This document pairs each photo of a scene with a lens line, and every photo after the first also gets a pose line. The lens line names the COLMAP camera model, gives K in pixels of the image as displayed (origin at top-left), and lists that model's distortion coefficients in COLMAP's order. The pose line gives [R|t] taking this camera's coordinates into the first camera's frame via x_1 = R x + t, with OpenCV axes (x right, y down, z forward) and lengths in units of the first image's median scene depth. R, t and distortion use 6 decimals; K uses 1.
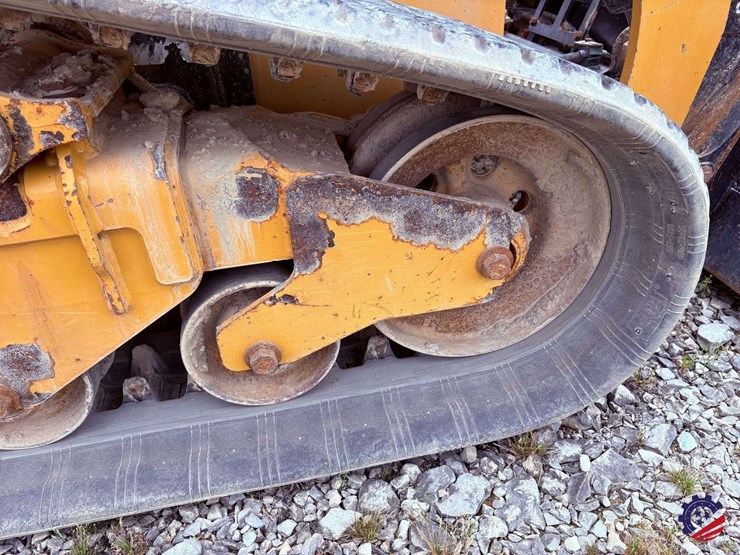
lens RADIAL K [[560.8, 0, 363.4], [0, 560.8, 275.5], [0, 0, 1]] dist [0.043658, -0.051718]
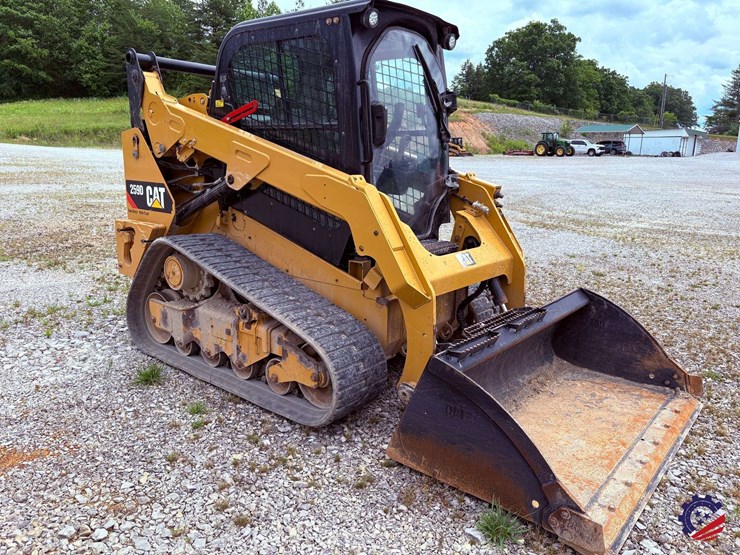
lens RADIAL K [[563.6, 0, 366.5], [0, 563.6, 277.5], [0, 0, 1]] dist [0.039156, -0.053963]
pose [[0.634322, 0.240326, -0.734765, 3.161045], [-0.469142, 0.875098, -0.118784, -0.333358], [0.614444, 0.420057, 0.667841, -1.722948]]
